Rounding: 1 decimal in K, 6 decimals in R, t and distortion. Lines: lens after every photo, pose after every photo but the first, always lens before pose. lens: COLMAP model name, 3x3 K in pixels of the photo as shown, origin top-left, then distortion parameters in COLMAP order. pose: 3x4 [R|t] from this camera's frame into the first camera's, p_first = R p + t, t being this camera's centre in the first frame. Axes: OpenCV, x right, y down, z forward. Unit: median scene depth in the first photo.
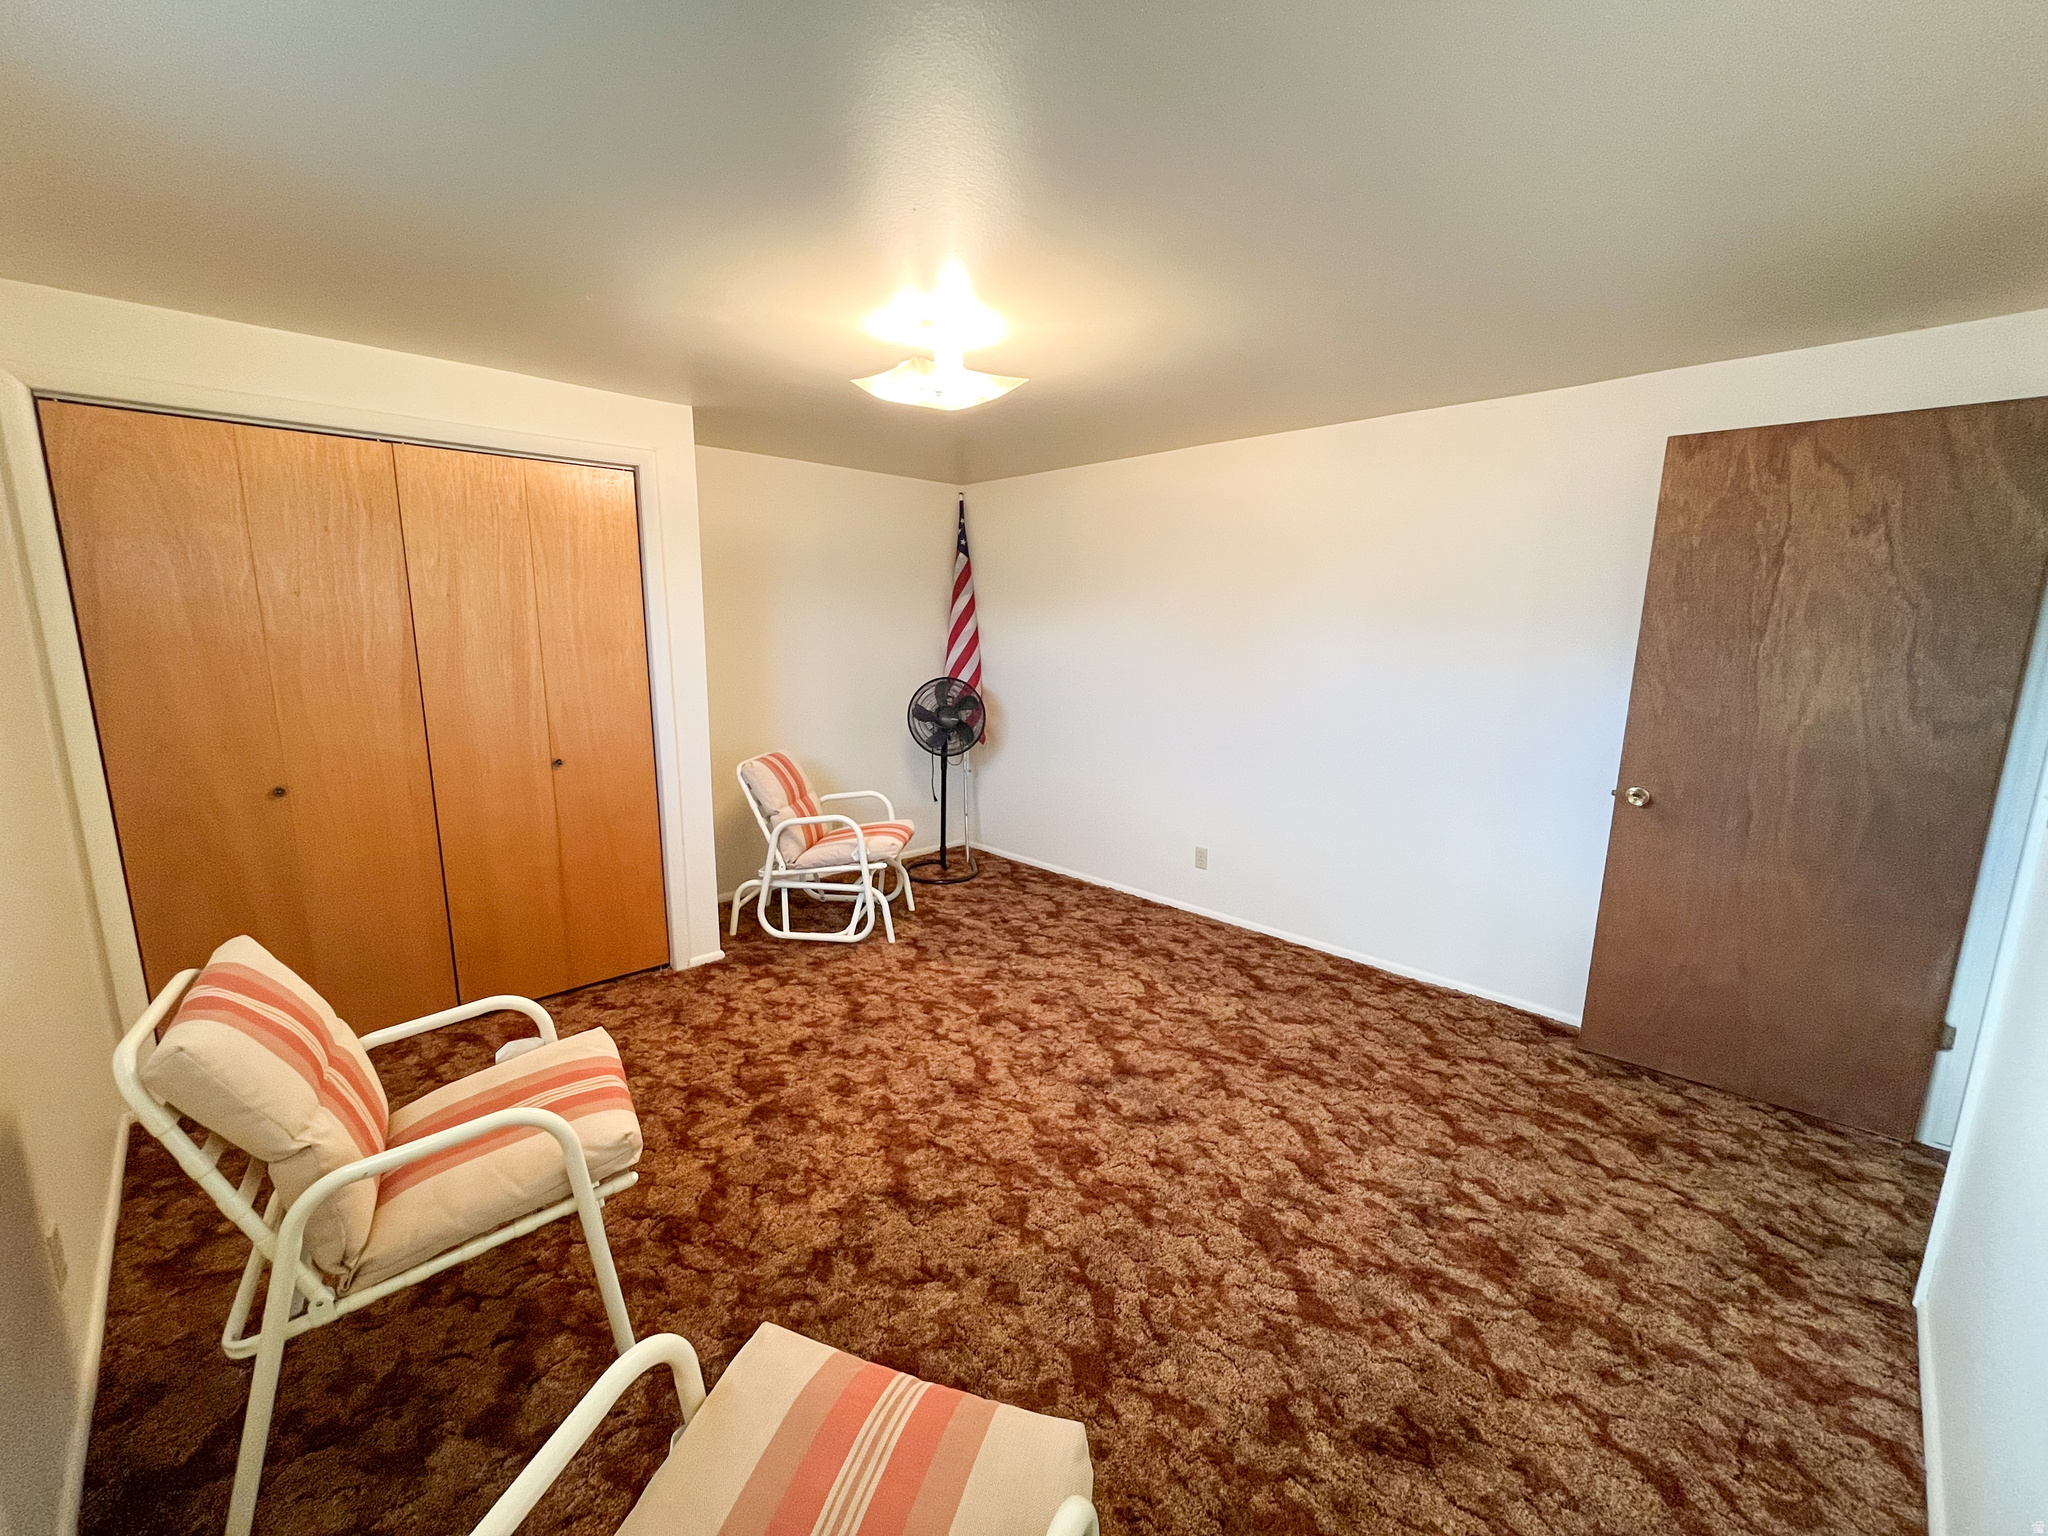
lens RADIAL K [[822.4, 0, 1019.0], [0, 822.4, 773.8], [0, 0, 1]] dist [-0.002300, -0.000044]
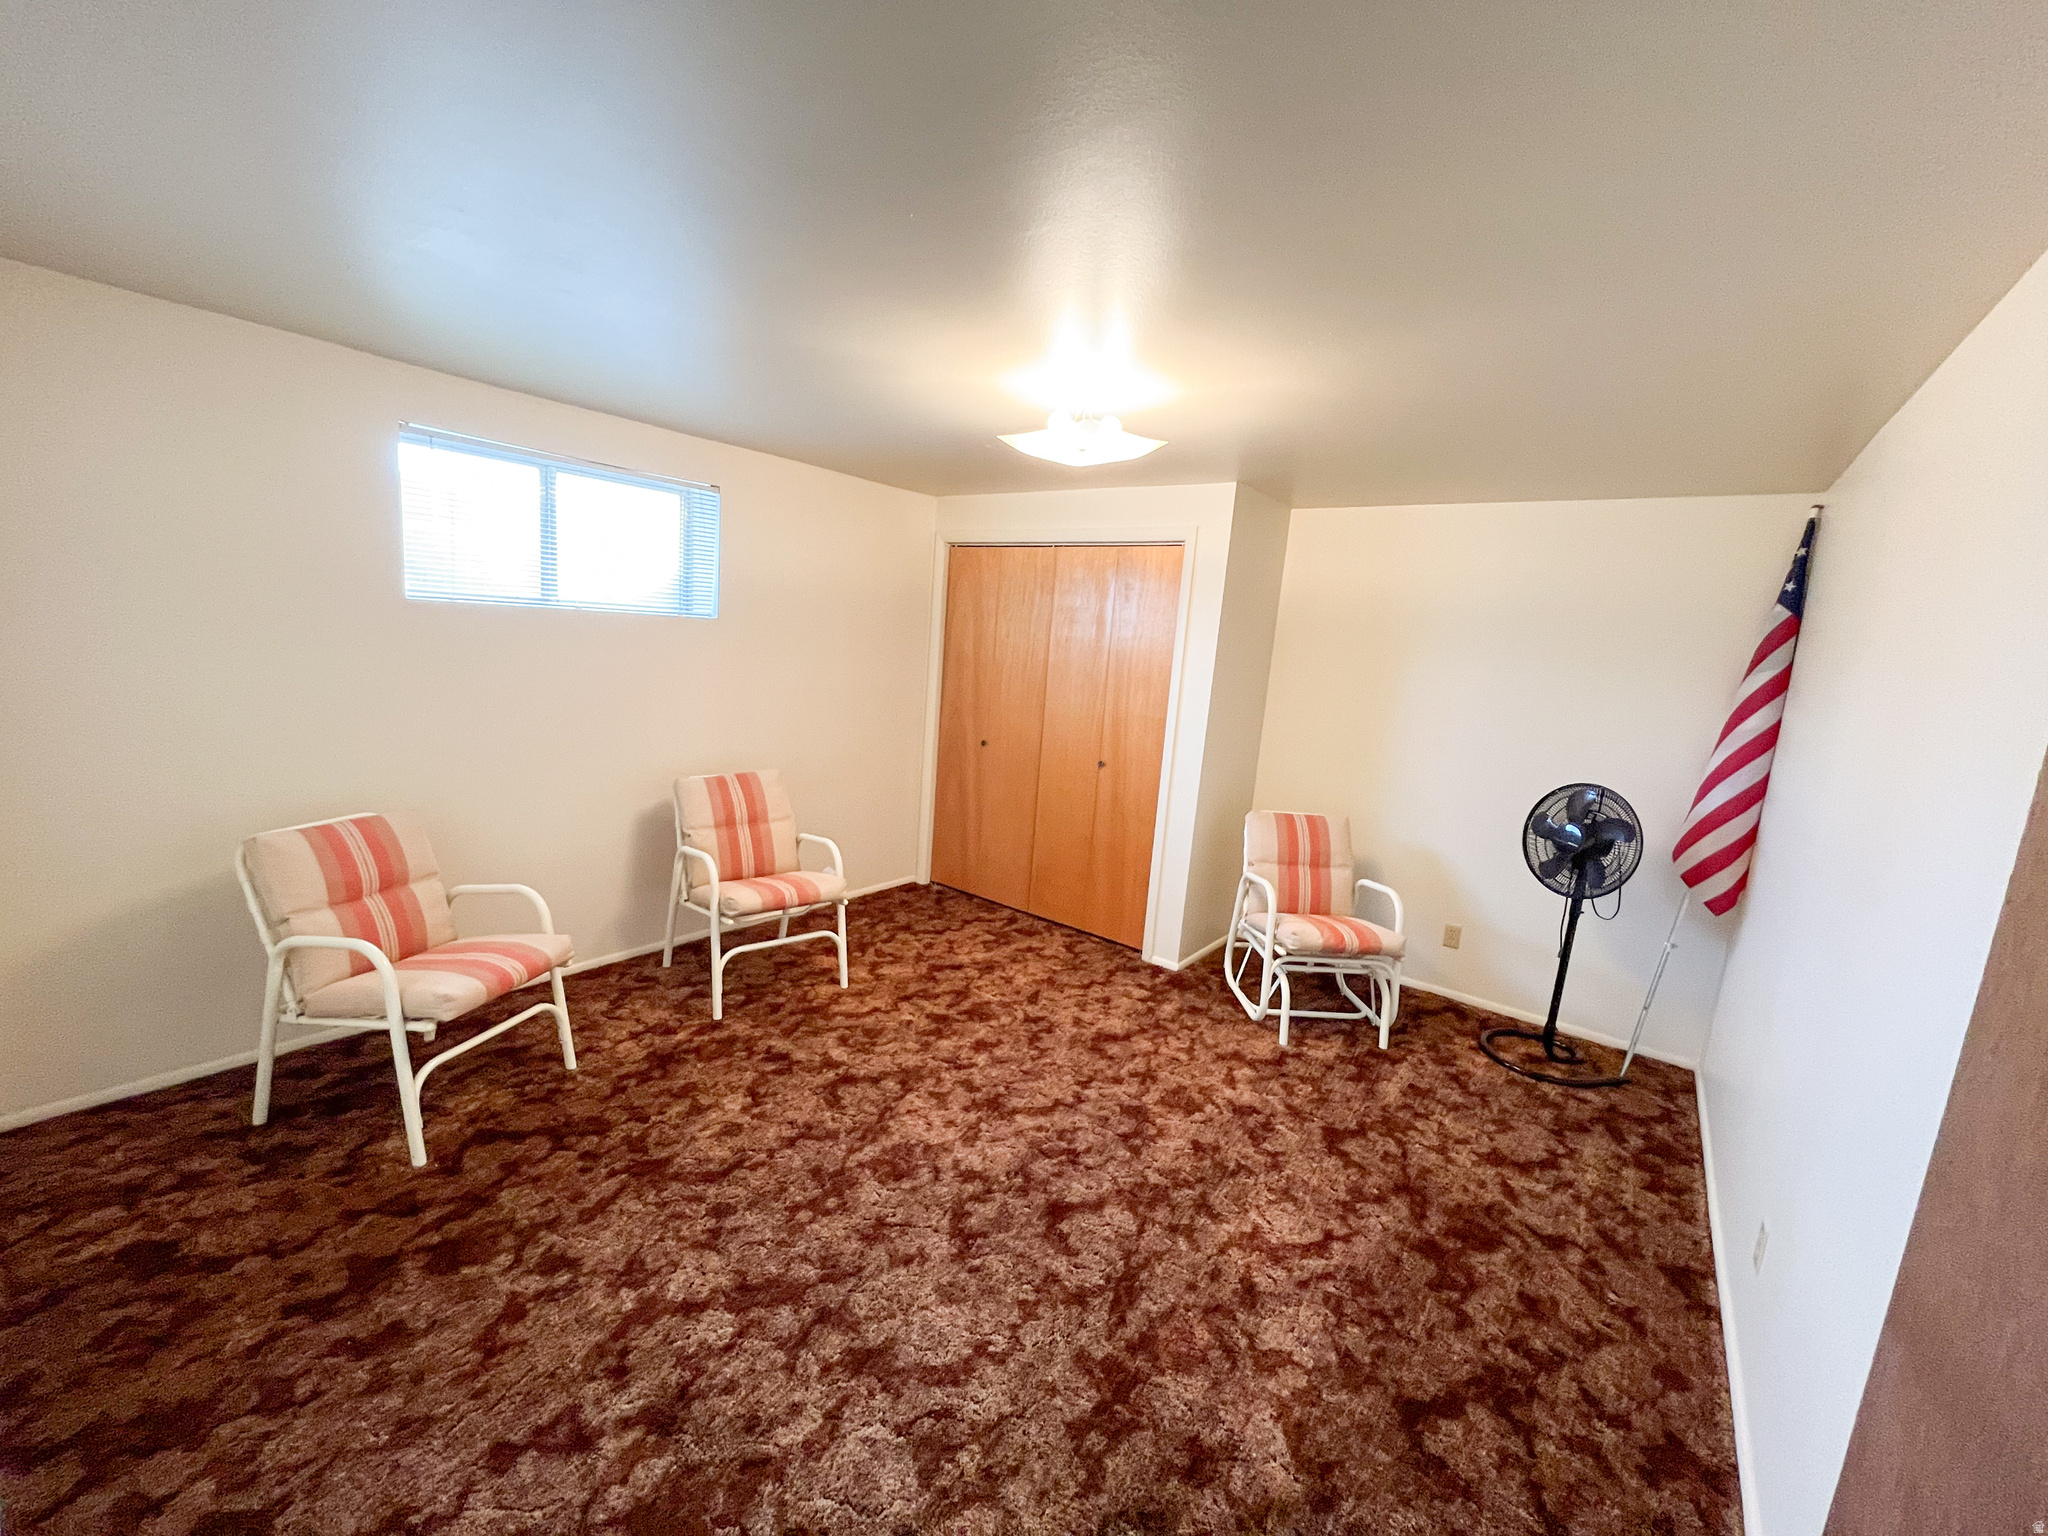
lens RADIAL K [[822.4, 0, 1019.0], [0, 822.4, 773.8], [0, 0, 1]] dist [-0.002300, -0.000044]
pose [[0.147384, 0.167893, -0.974726, 0.746331], [-0.254868, 0.958654, 0.126587, -0.135061], [0.955678, 0.229769, 0.184081, 0.619193]]
